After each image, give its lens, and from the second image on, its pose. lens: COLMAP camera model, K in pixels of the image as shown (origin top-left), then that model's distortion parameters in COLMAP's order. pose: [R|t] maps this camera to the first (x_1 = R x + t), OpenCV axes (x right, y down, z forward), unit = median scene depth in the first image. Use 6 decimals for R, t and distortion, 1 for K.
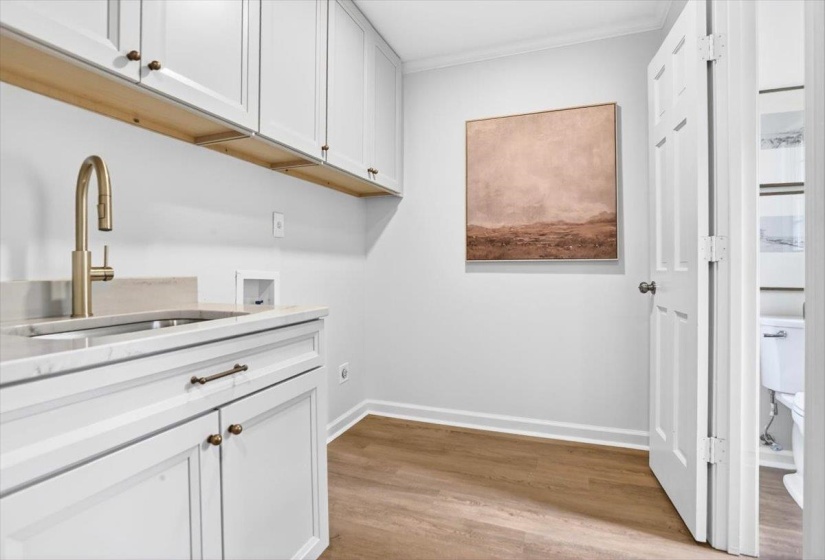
lens RADIAL K [[411.0, 0, 417.0], [0, 411.0, 260.8], [0, 0, 1]] dist [-0.061089, 0.024624]
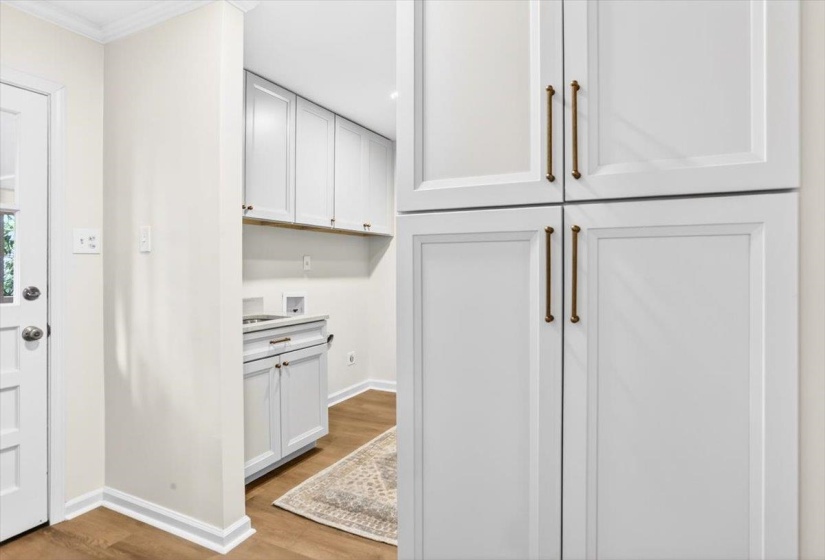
lens RADIAL K [[411.0, 0, 417.0], [0, 411.0, 260.8], [0, 0, 1]] dist [-0.061089, 0.024624]
pose [[0.996877, -0.000009, -0.078966, 0.289835], [-0.000836, 0.999943, -0.010672, -0.099402], [0.078962, 0.010705, 0.996820, -0.755836]]
